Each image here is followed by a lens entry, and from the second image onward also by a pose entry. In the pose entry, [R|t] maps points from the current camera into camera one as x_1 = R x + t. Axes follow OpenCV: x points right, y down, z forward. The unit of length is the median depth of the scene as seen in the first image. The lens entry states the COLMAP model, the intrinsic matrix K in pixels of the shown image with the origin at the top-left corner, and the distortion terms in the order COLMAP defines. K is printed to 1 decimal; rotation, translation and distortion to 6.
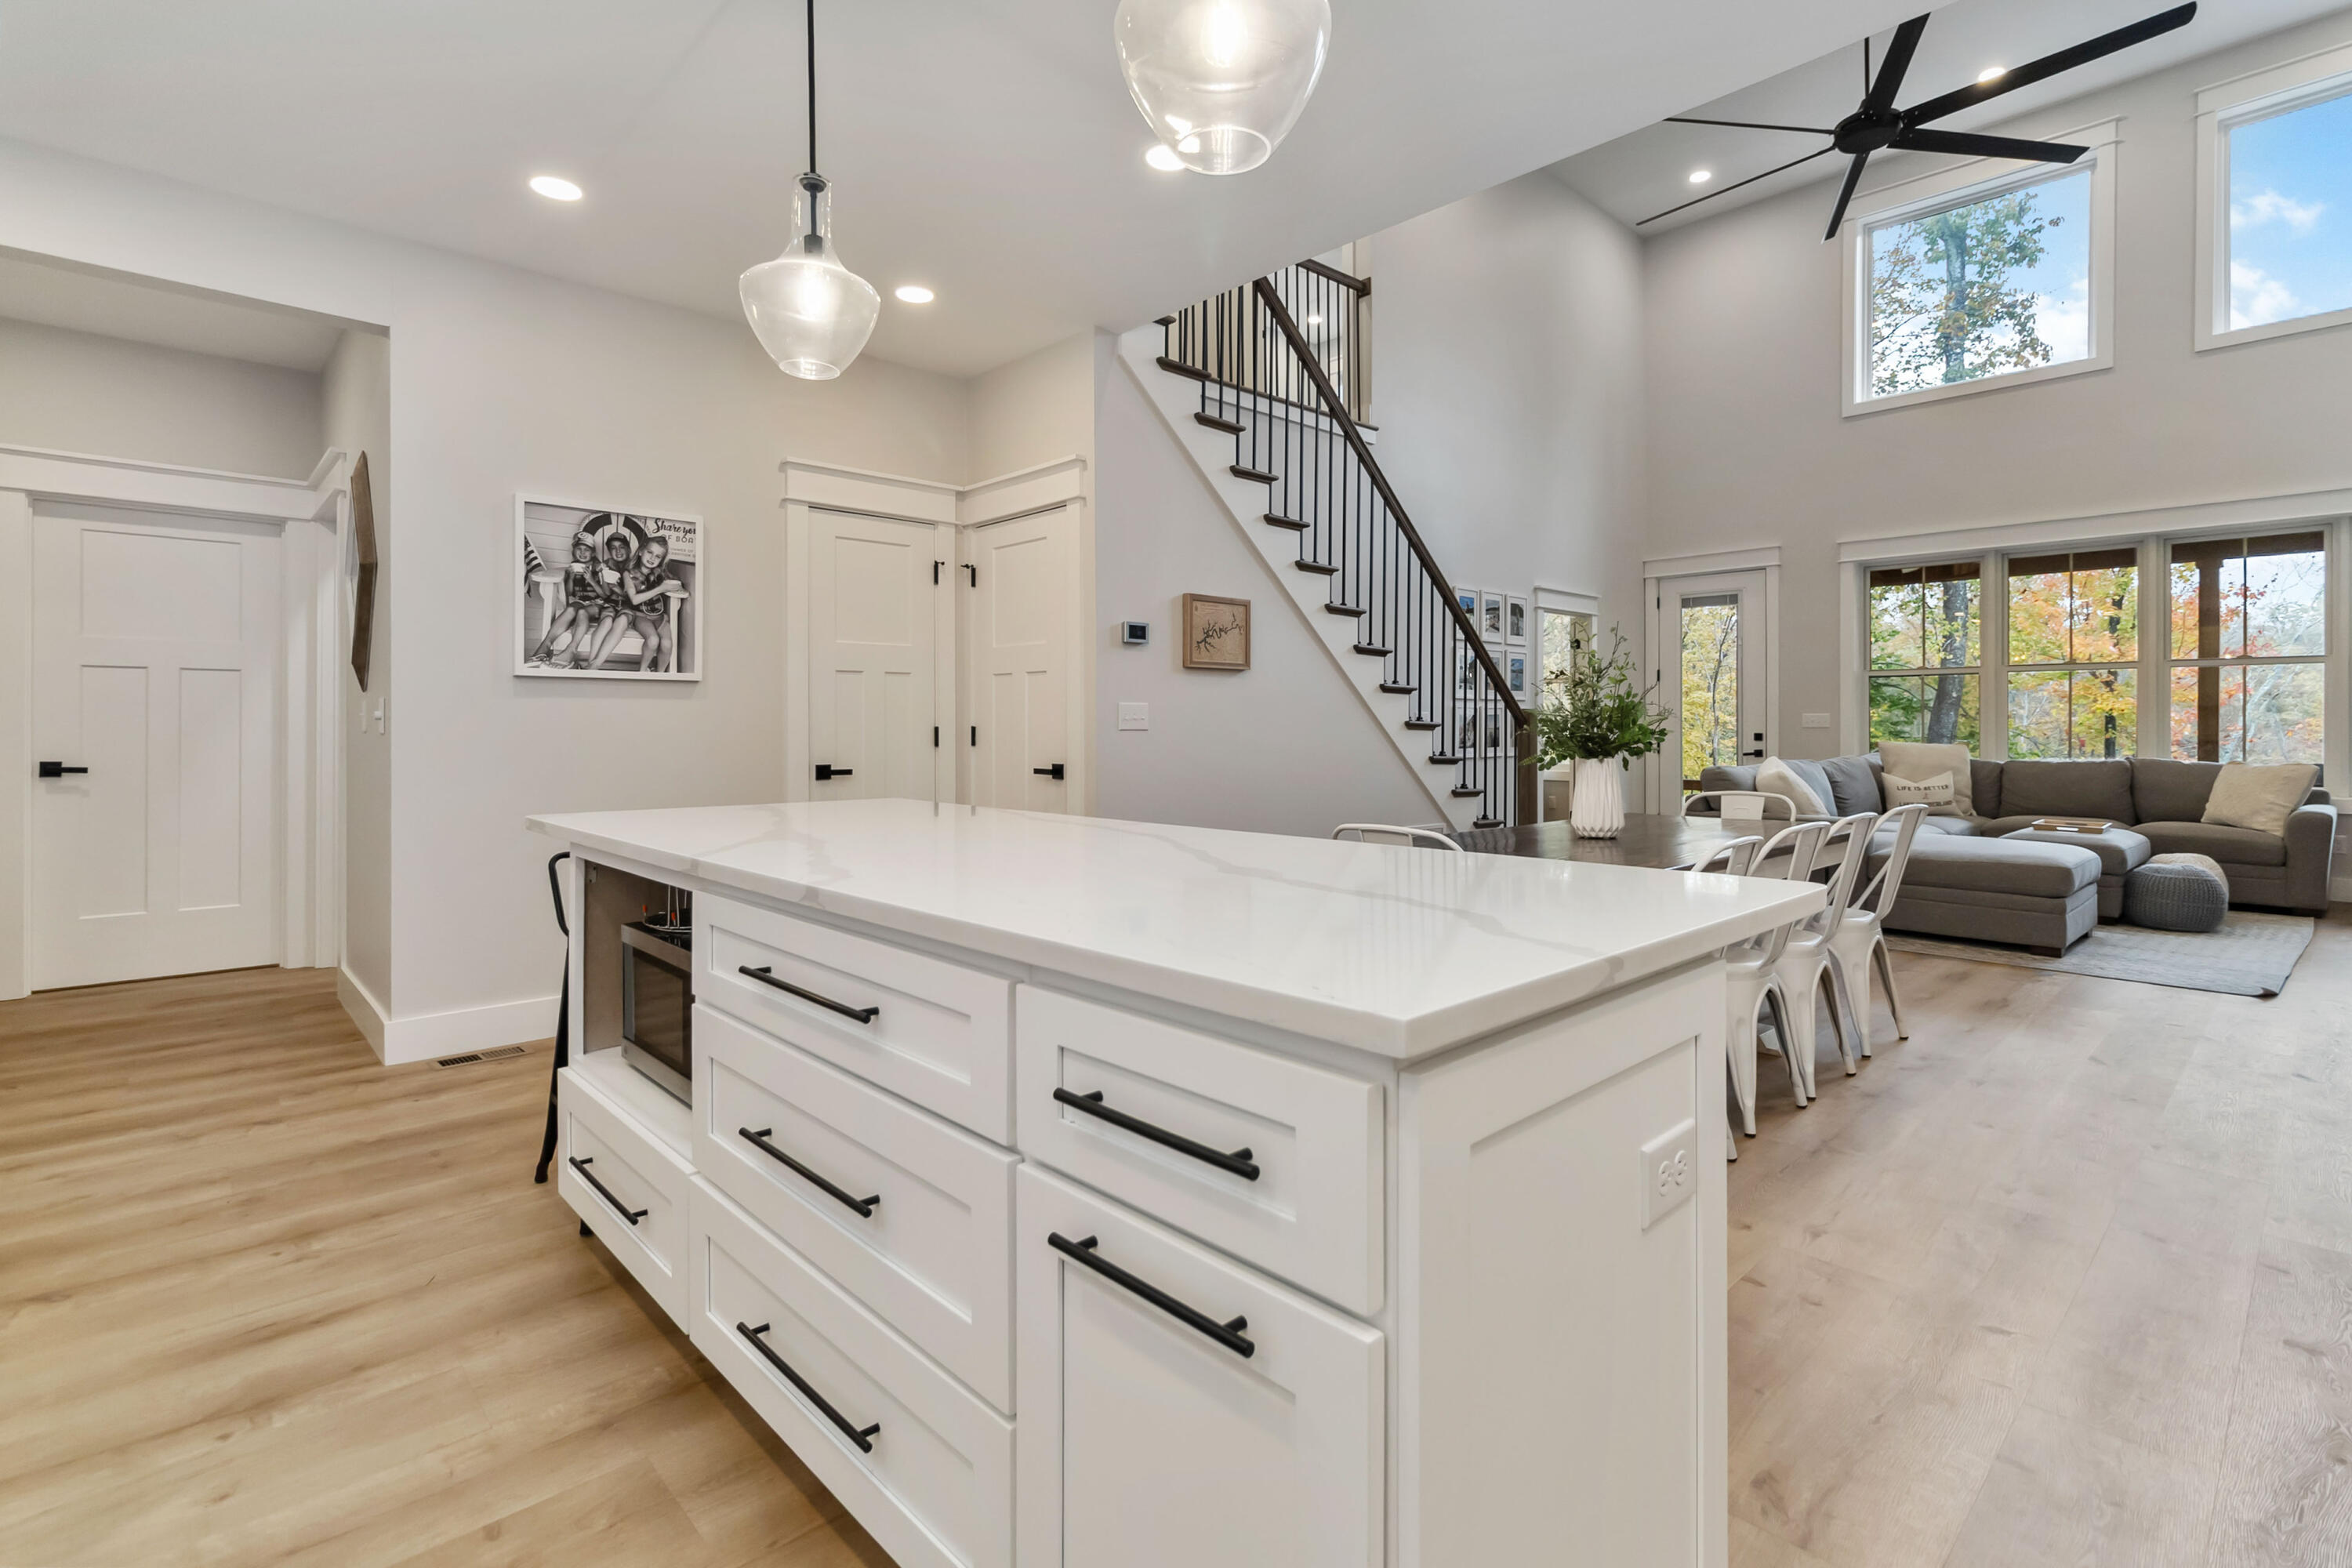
lens RADIAL K [[1097.4, 0, 1168.9], [0, 1097.4, 733.3], [0, 0, 1]] dist [0.004850, -0.000447]
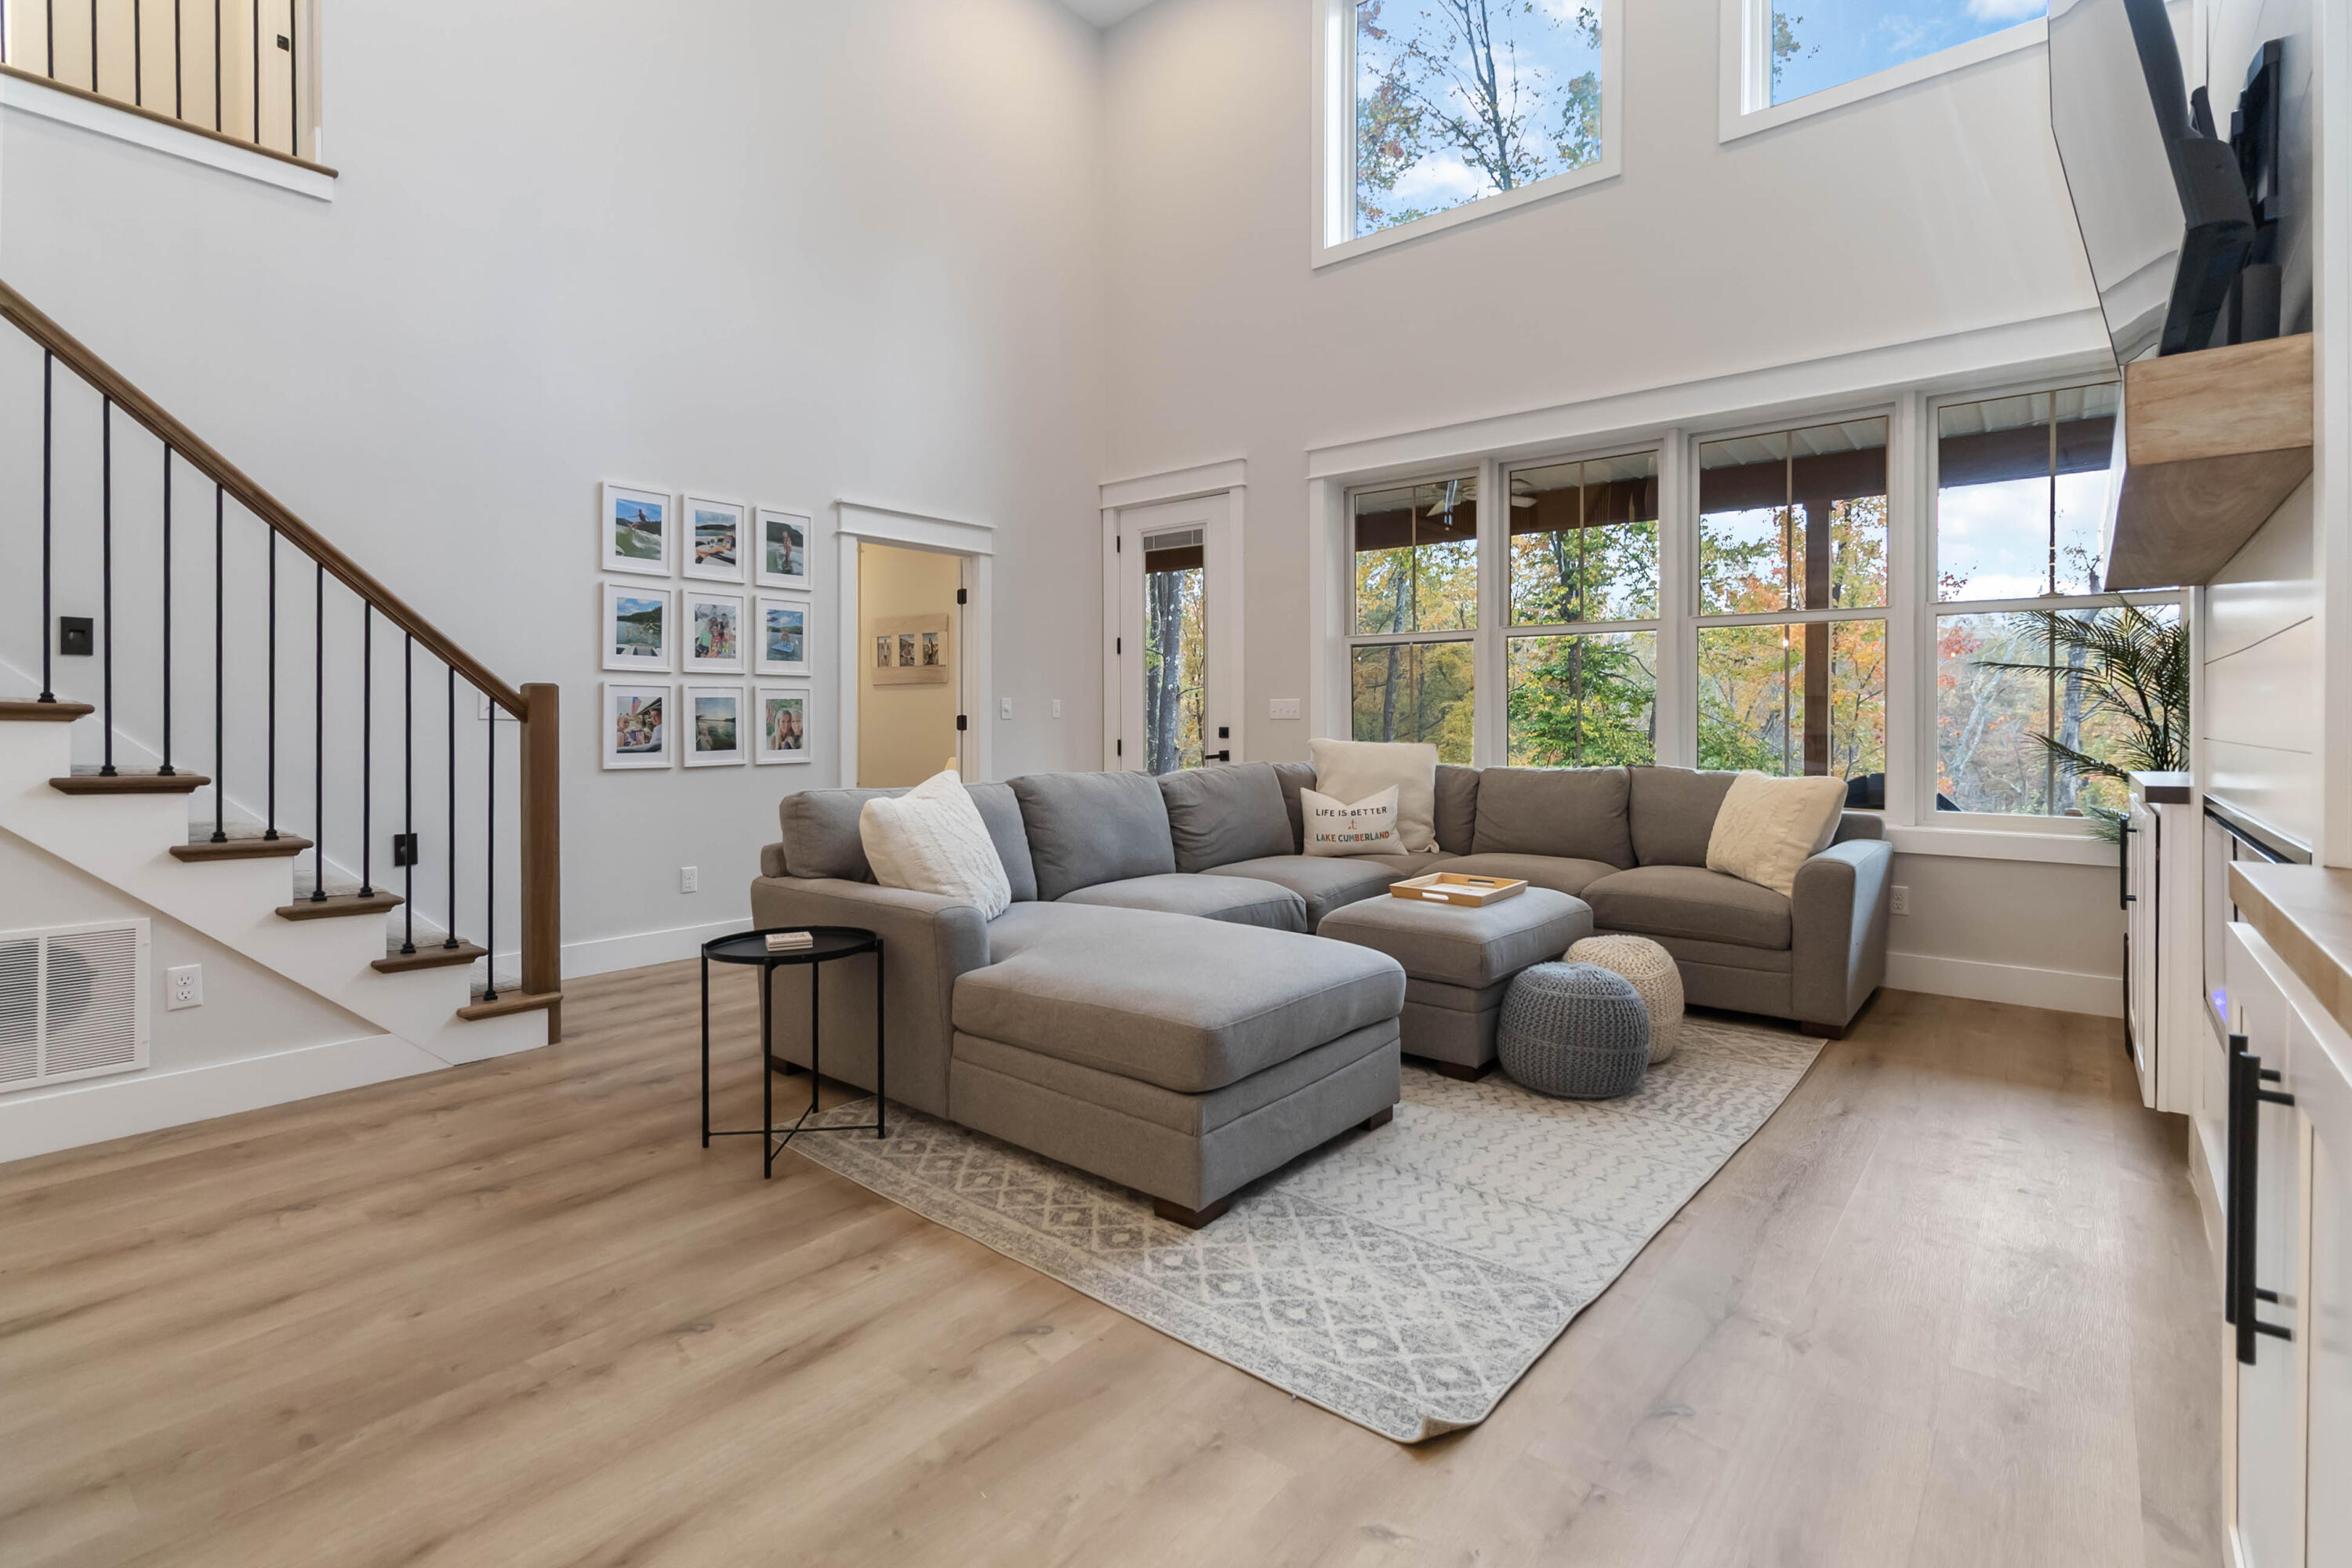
lens RADIAL K [[1097.4, 0, 1171.6], [0, 1097.4, 729.5], [0, 0, 1]] dist [0.004850, -0.000447]
pose [[0.991549, -0.001639, 0.129725, 0.672294], [0.001385, 0.999997, 0.002043, -0.000344], [-0.129728, -0.001846, 0.991548, 0.506379]]
